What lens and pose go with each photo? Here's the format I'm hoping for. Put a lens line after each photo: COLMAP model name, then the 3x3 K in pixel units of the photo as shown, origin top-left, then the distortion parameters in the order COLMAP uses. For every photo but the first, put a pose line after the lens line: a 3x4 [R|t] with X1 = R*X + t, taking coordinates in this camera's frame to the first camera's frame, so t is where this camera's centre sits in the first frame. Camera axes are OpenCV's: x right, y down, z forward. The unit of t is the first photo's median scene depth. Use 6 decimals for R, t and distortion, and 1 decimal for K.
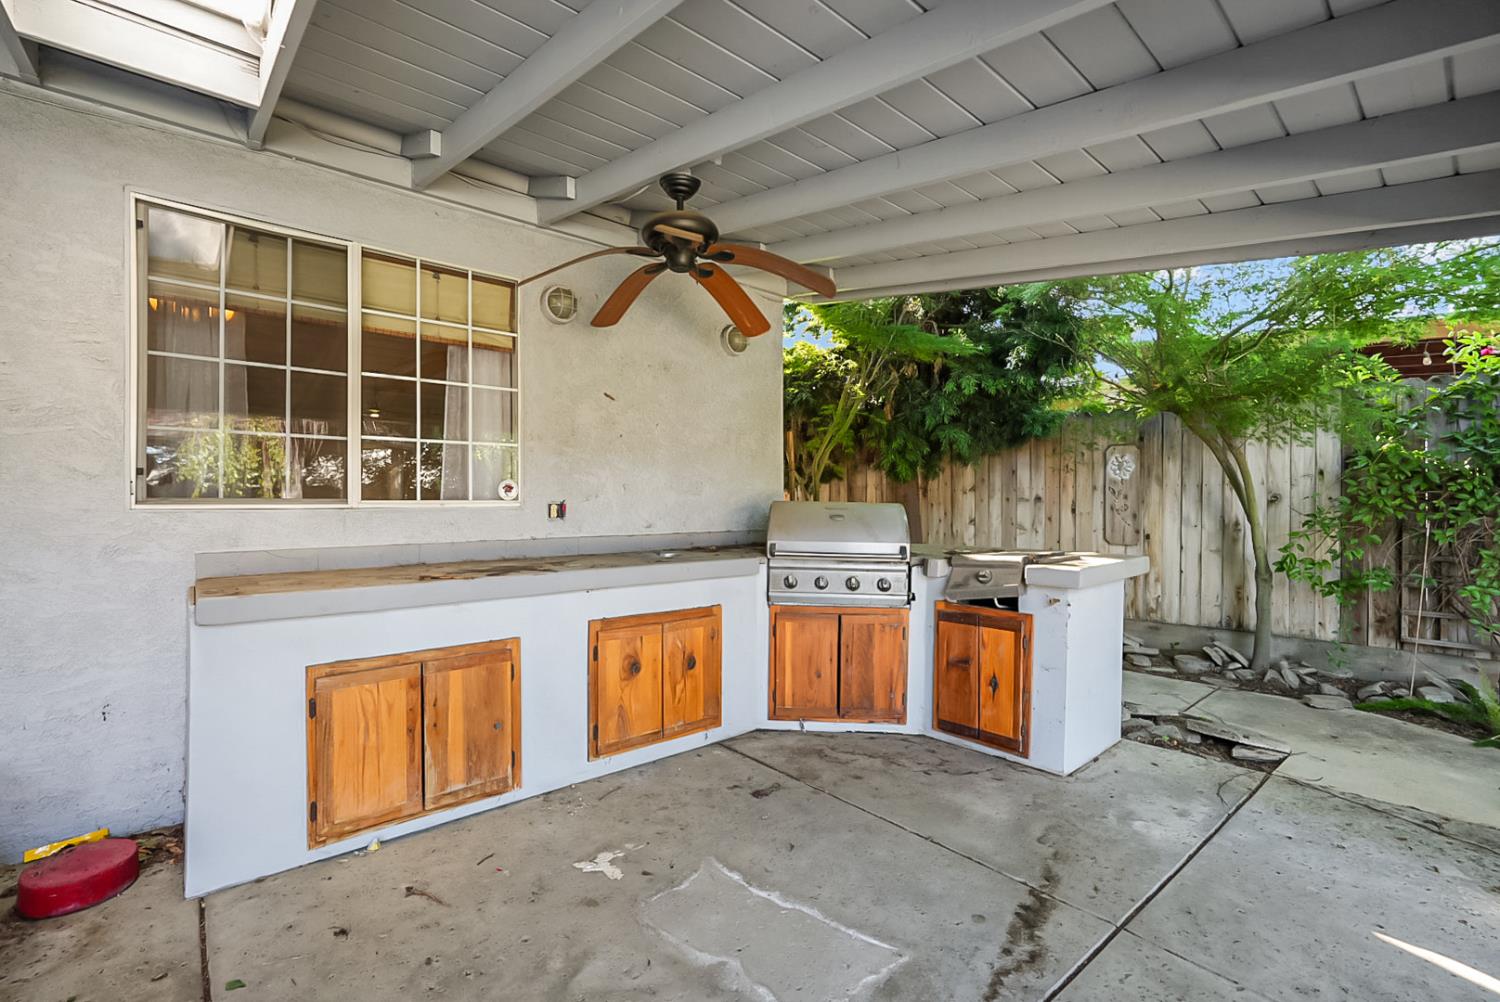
lens RADIAL K [[688.6, 0, 750.7], [0, 688.6, 502.7], [0, 0, 1]] dist [-0.004441, 0.004229]
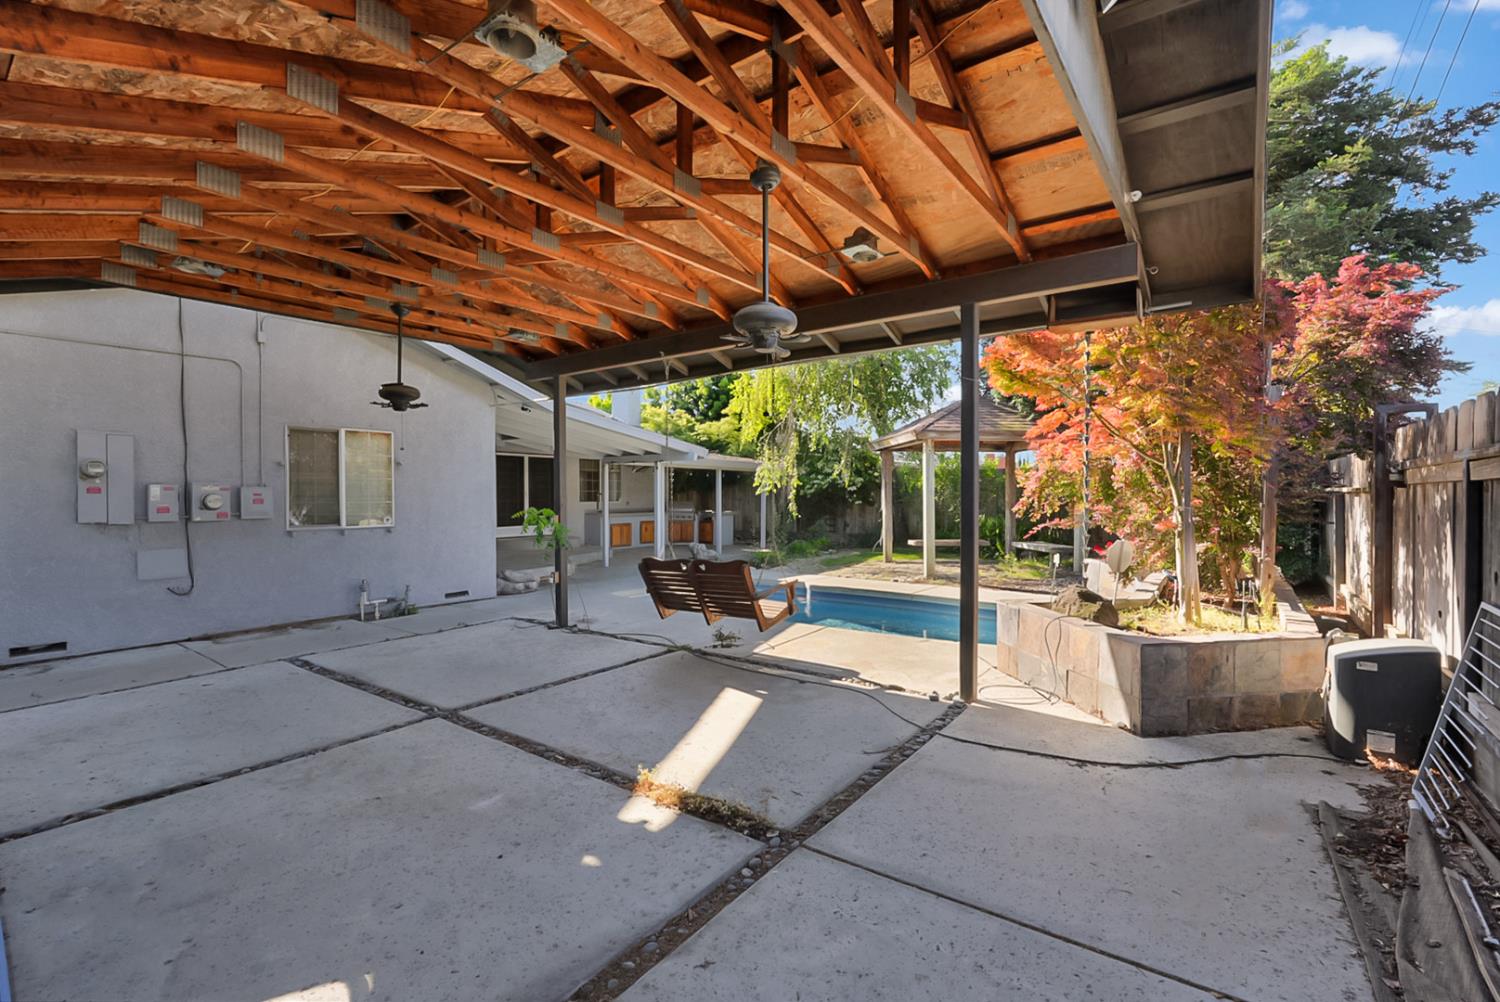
lens RADIAL K [[688.6, 0, 747.9], [0, 688.6, 499.6], [0, 0, 1]] dist [-0.004441, 0.004229]
pose [[0.981450, -0.002104, 0.191707, -0.423362], [0.001586, 0.999995, 0.002857, -0.030675], [-0.191712, -0.002500, 0.981448, -4.725871]]
